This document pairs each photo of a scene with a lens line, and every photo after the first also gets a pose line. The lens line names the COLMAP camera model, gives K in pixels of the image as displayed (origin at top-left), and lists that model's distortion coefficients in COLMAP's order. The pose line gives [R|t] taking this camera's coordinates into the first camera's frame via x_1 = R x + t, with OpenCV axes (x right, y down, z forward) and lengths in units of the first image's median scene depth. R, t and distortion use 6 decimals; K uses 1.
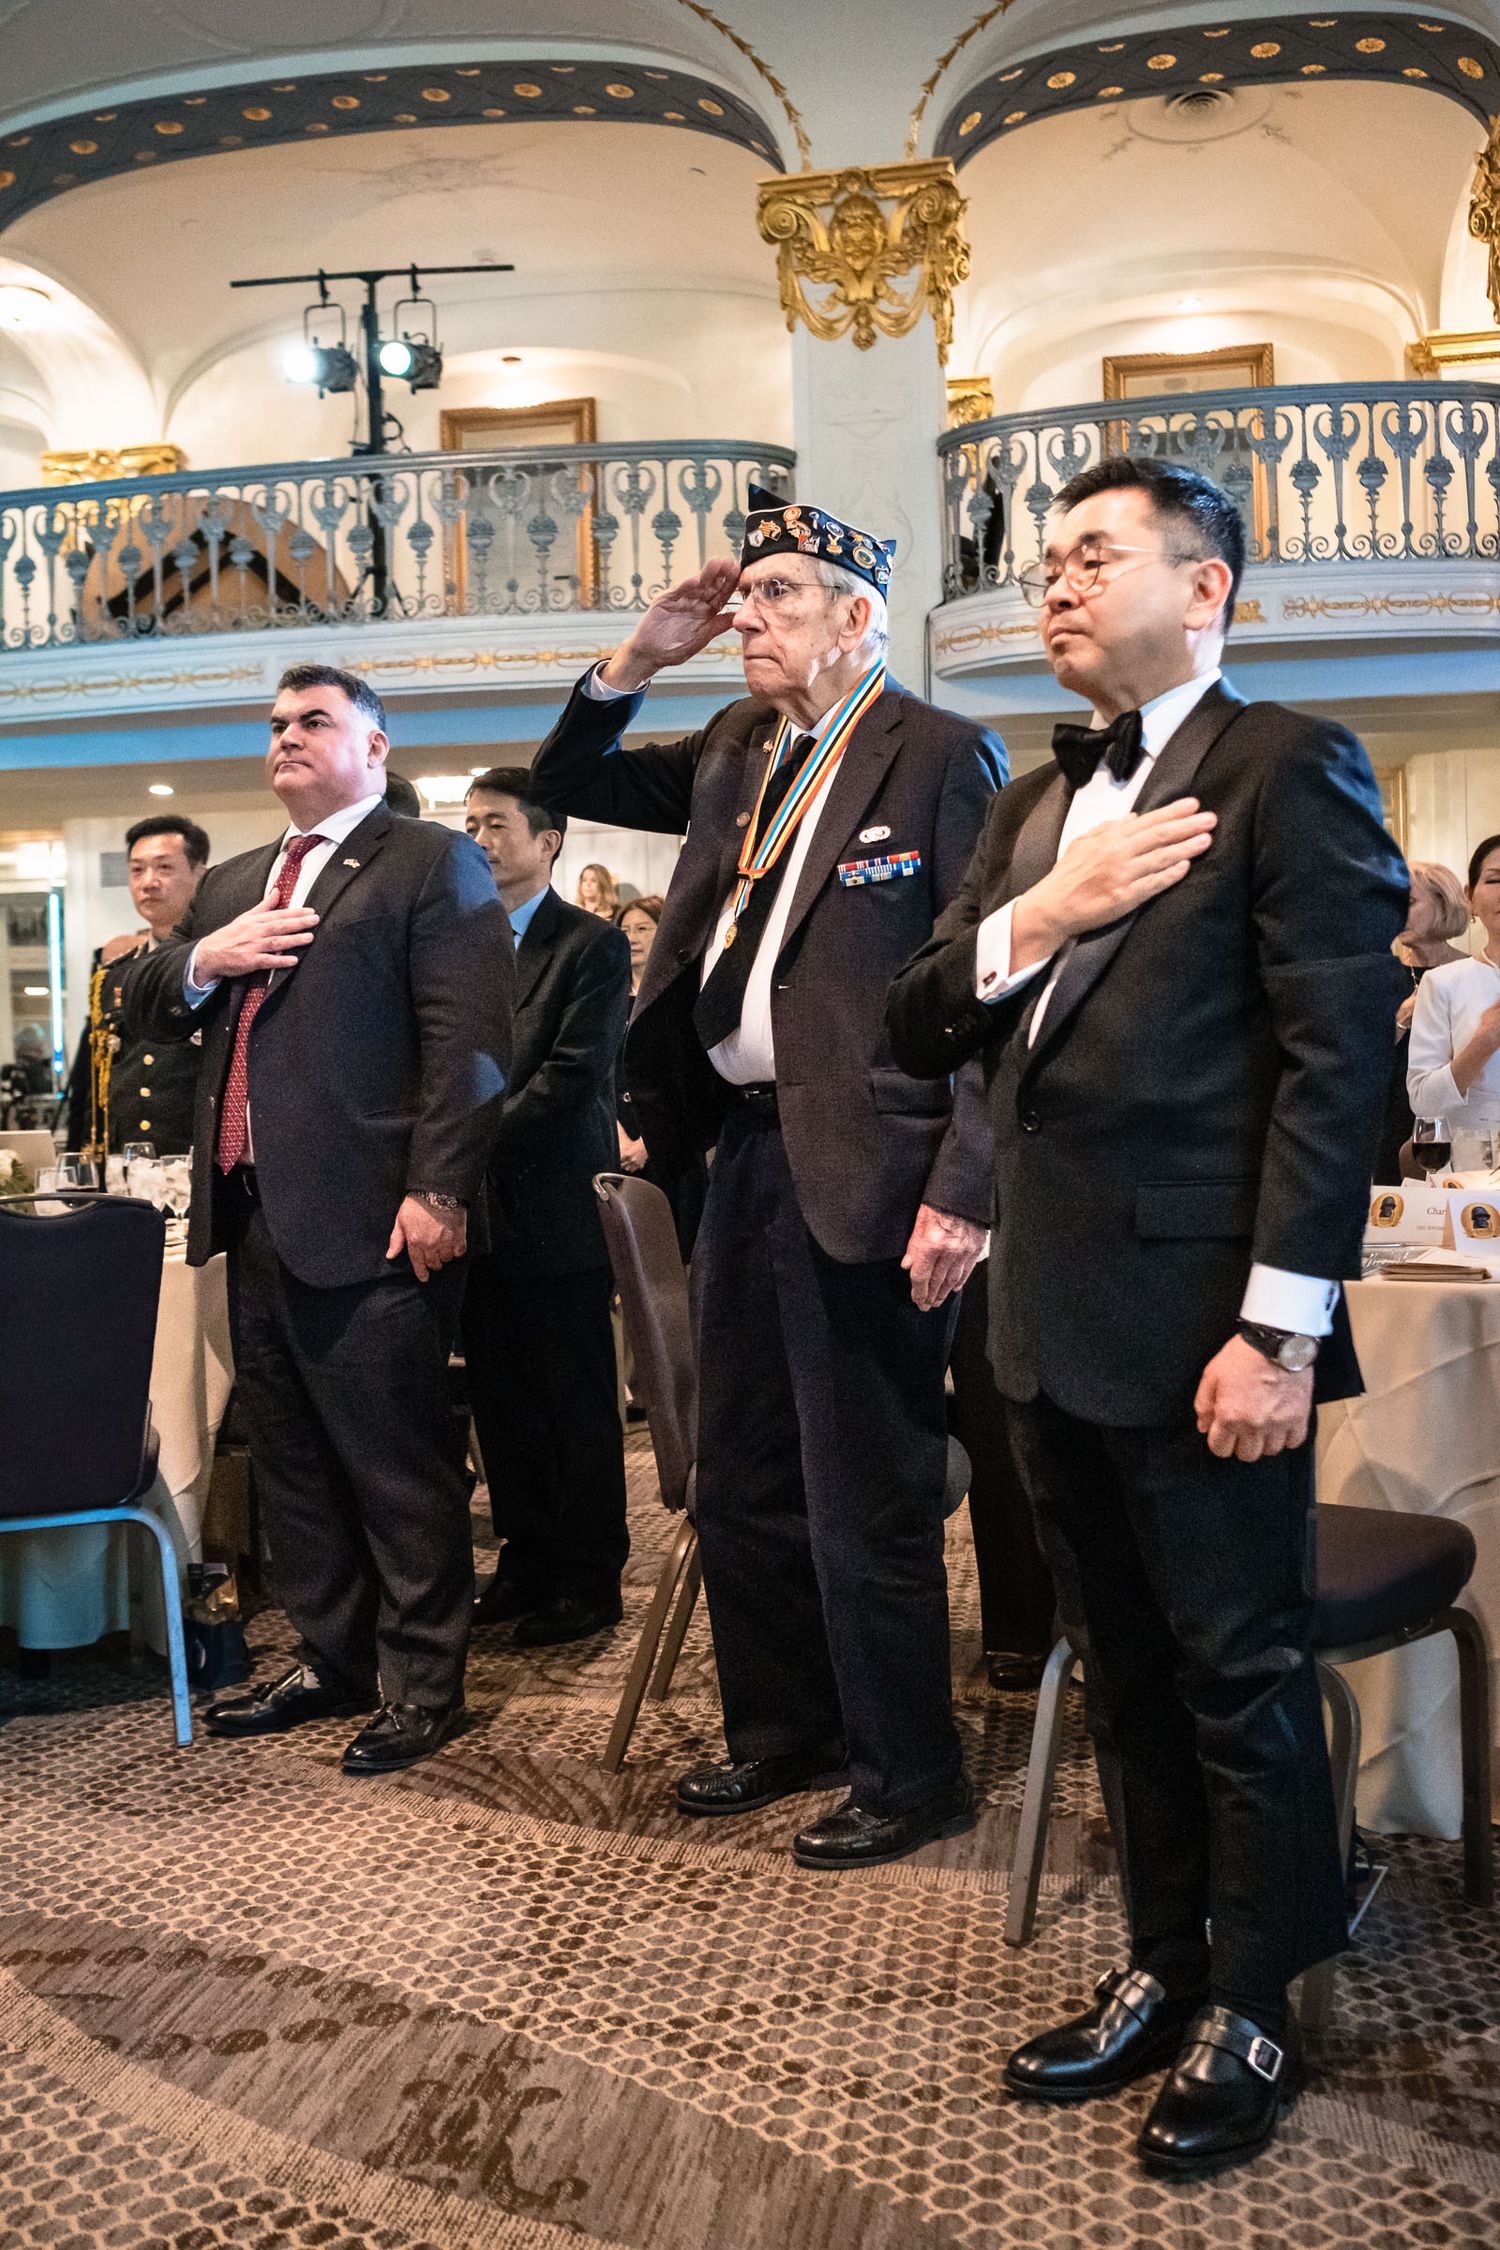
lens RADIAL K [[2221.6, 0, 758.8], [0, 2221.6, 1111.3], [0, 0, 1]] dist [-0.015359, 0.000000]
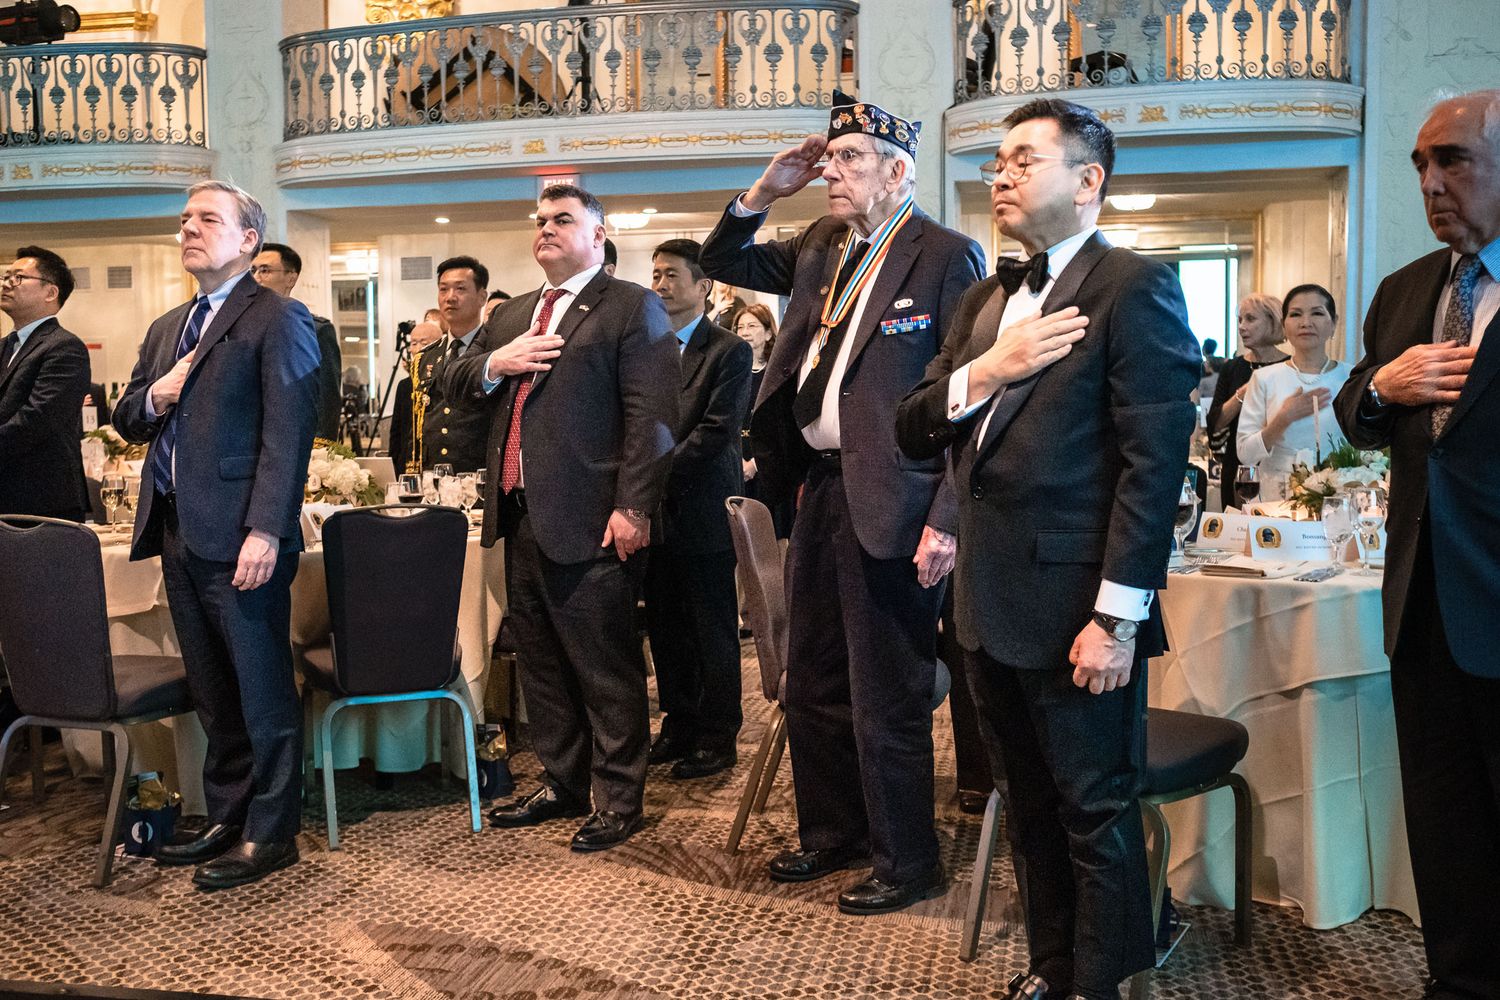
lens RADIAL K [[1481.1, 0, 750.9], [0, 1481.1, 478.7], [0, 0, 1]] dist [-0.015359, 0.000000]
pose [[0.998548, 0.019369, -0.050263, -0.000239], [-0.017602, 0.999219, 0.035365, -0.025188], [0.050909, -0.034429, 0.998110, -0.101559]]
